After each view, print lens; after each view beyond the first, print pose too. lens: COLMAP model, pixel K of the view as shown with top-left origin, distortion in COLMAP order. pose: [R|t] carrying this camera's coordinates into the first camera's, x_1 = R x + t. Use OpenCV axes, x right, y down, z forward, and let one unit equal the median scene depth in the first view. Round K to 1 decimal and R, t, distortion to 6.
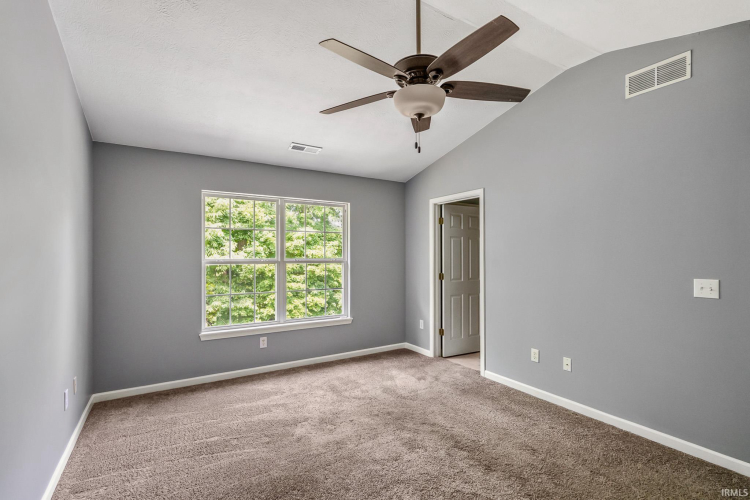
lens RADIAL K [[343.6, 0, 376.0], [0, 343.6, 255.1], [0, 0, 1]] dist [-0.001032, -0.000216]
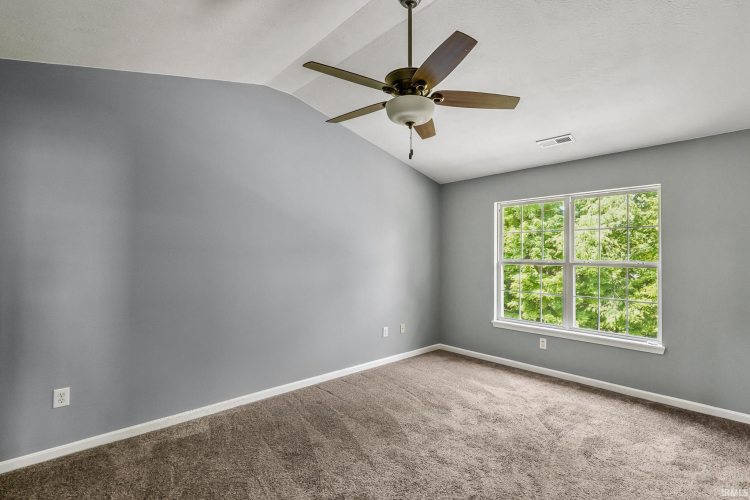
lens RADIAL K [[343.6, 0, 394.5], [0, 343.6, 246.7], [0, 0, 1]] dist [-0.001032, -0.000216]
pose [[0.228060, -0.023568, -0.973362, 0.633075], [0.000393, 0.999709, -0.024114, -0.004957], [0.973647, 0.005117, 0.228003, 0.397119]]
